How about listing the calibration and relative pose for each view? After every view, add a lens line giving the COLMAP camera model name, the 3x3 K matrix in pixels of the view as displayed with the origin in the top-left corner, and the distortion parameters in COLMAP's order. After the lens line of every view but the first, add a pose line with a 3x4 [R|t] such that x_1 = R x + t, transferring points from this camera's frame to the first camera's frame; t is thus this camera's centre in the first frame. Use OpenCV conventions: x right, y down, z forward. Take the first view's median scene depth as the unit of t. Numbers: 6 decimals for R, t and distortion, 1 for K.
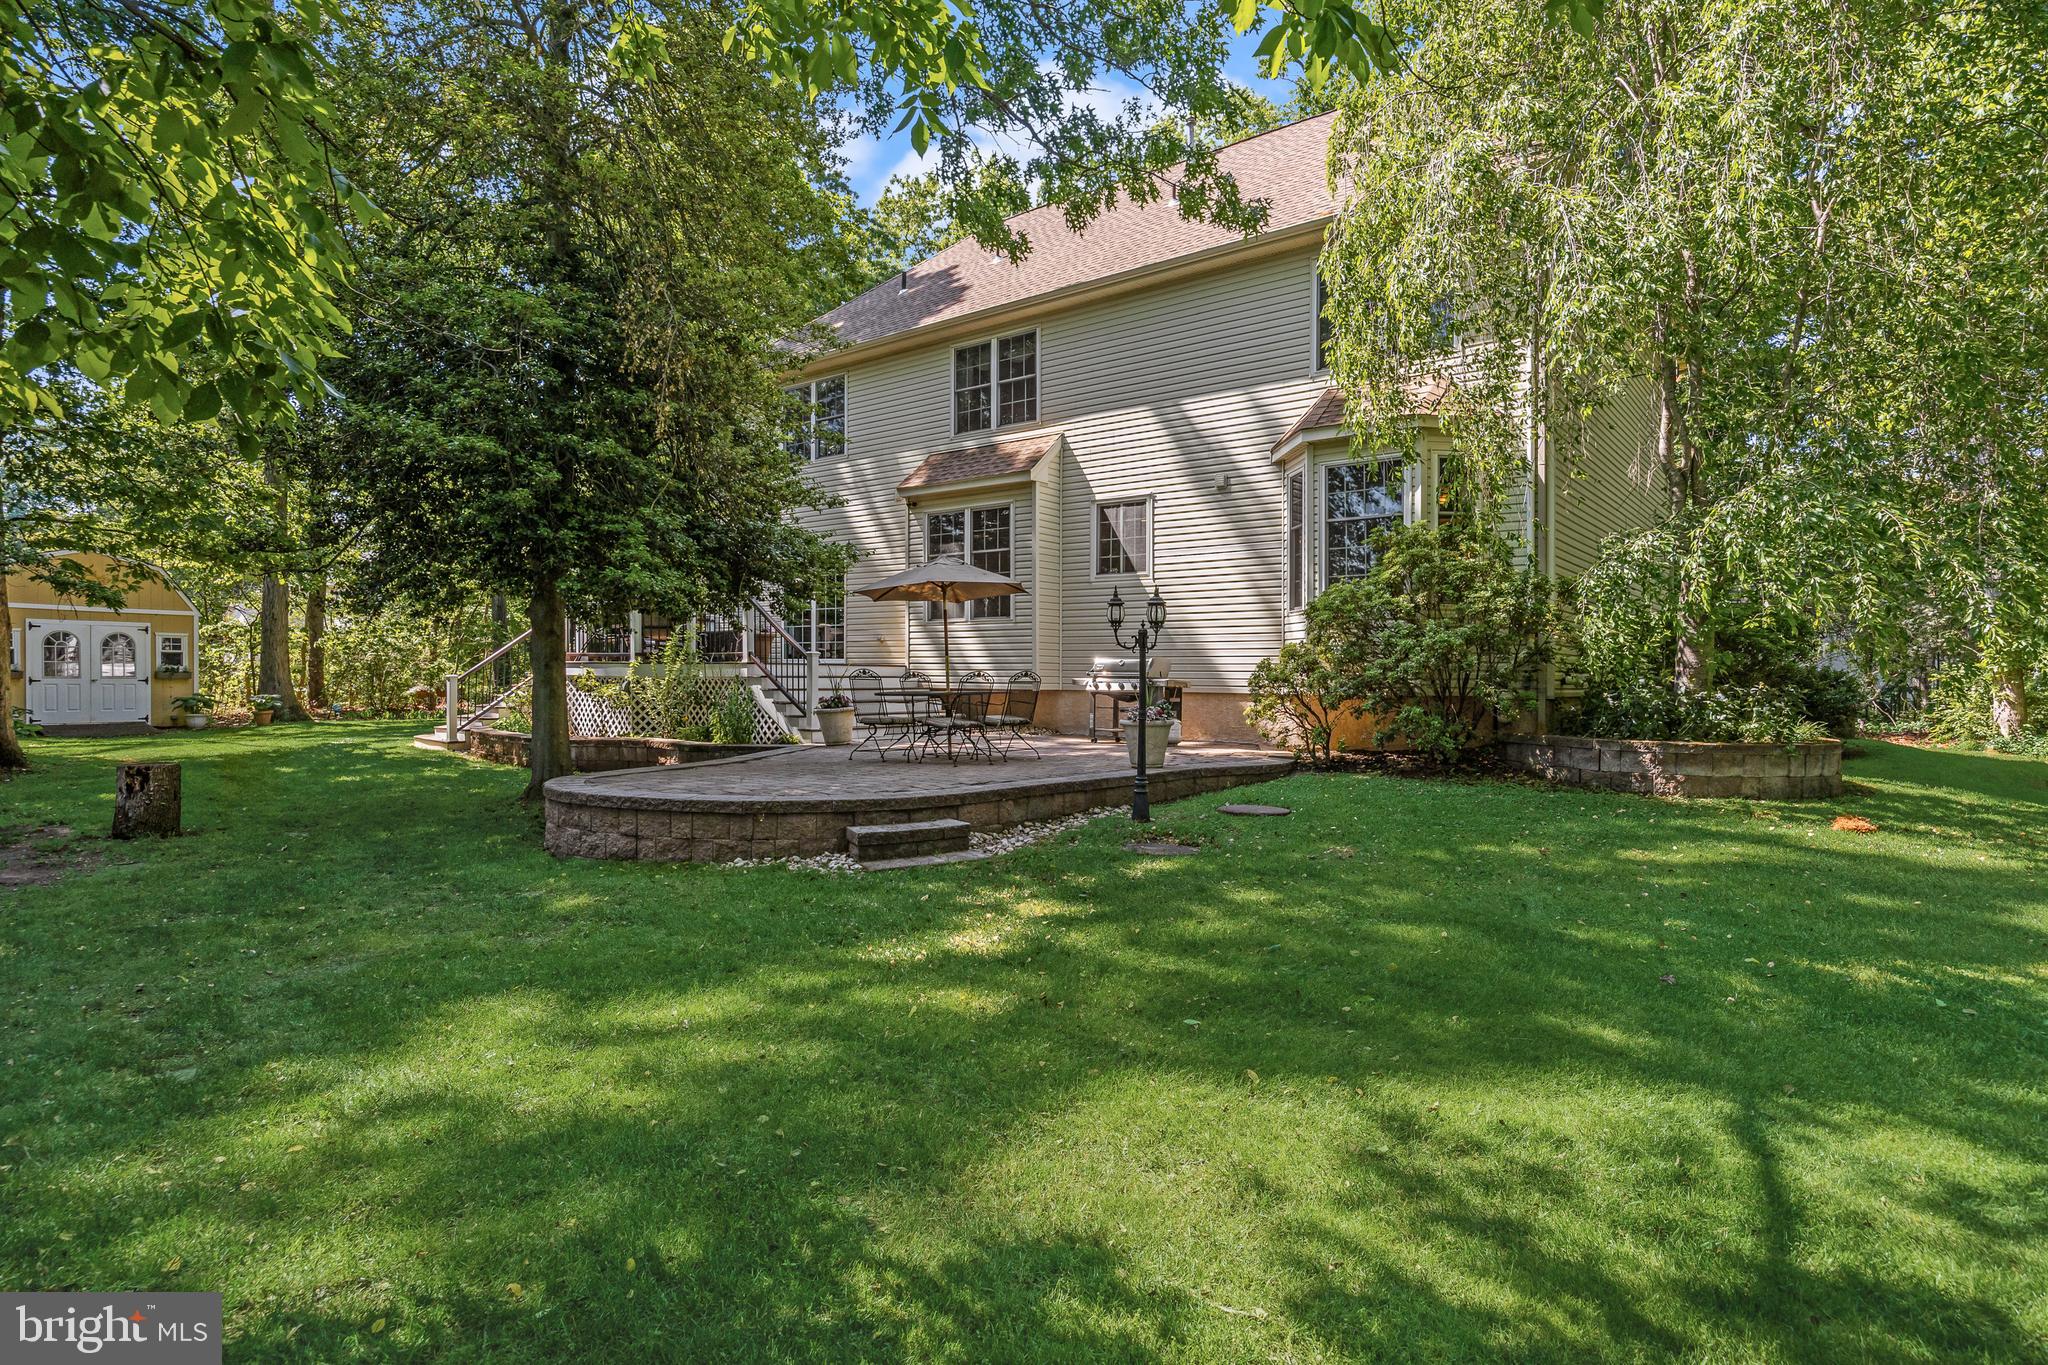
lens RADIAL K [[1111.7, 0, 1021.2], [0, 1111.7, 688.9], [0, 0, 1]] dist [0.005958, 0.000111]
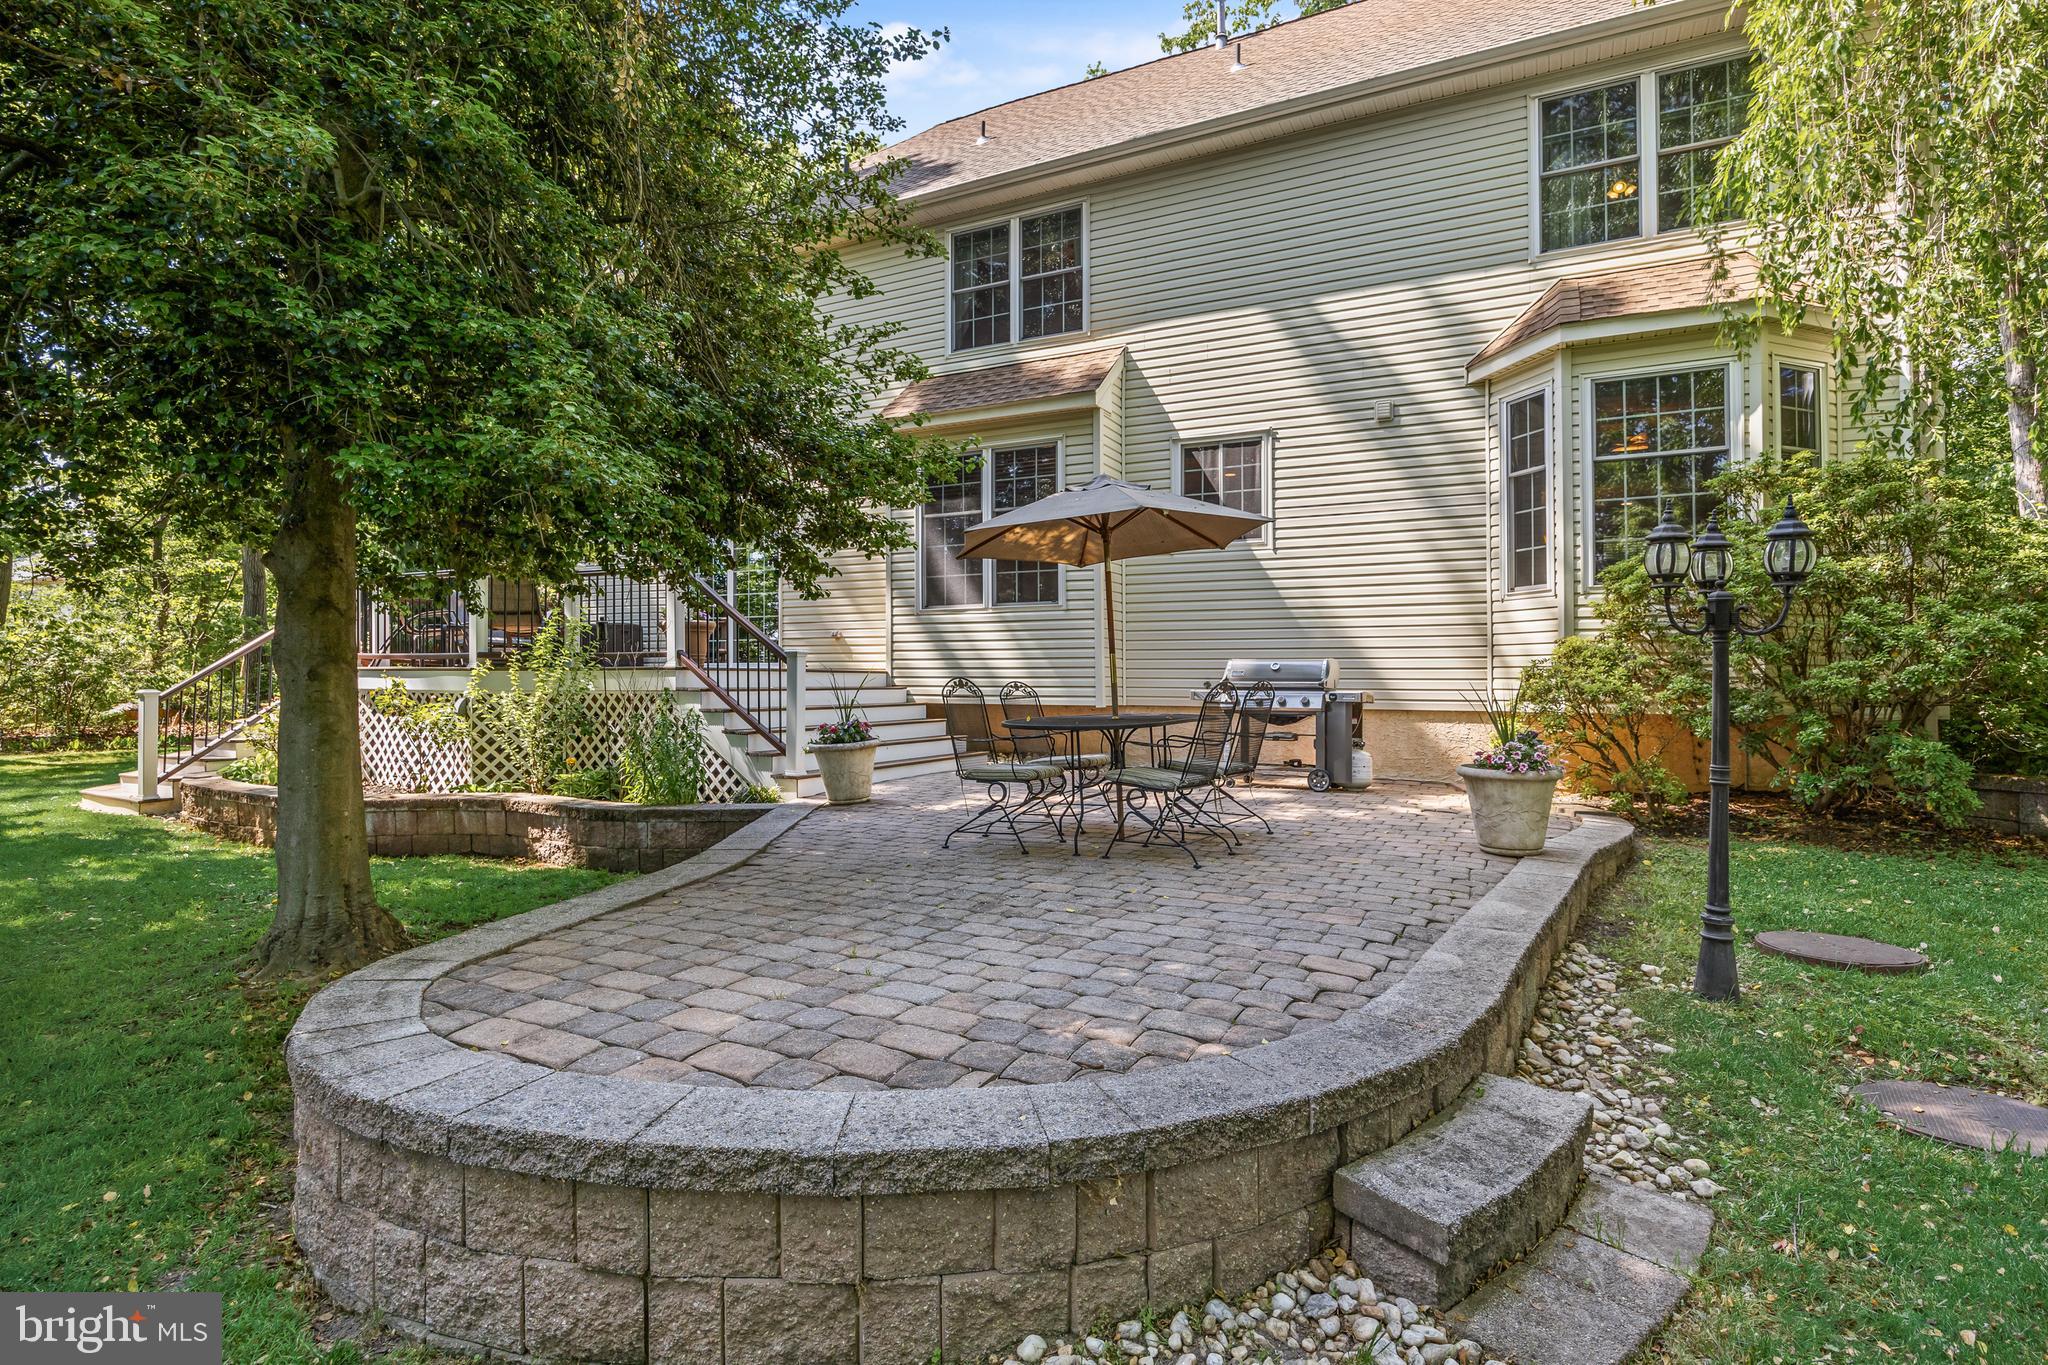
lens RADIAL K [[1003.4, 0, 1028.8], [0, 1003.4, 678.4], [0, 0, 1]] dist [-0.017287, -0.000251]
pose [[0.978020, -0.004777, 0.208457, -0.164967], [0.007596, 0.999890, -0.012725, -0.008746], [-0.208373, 0.014029, 0.977949, 0.398212]]
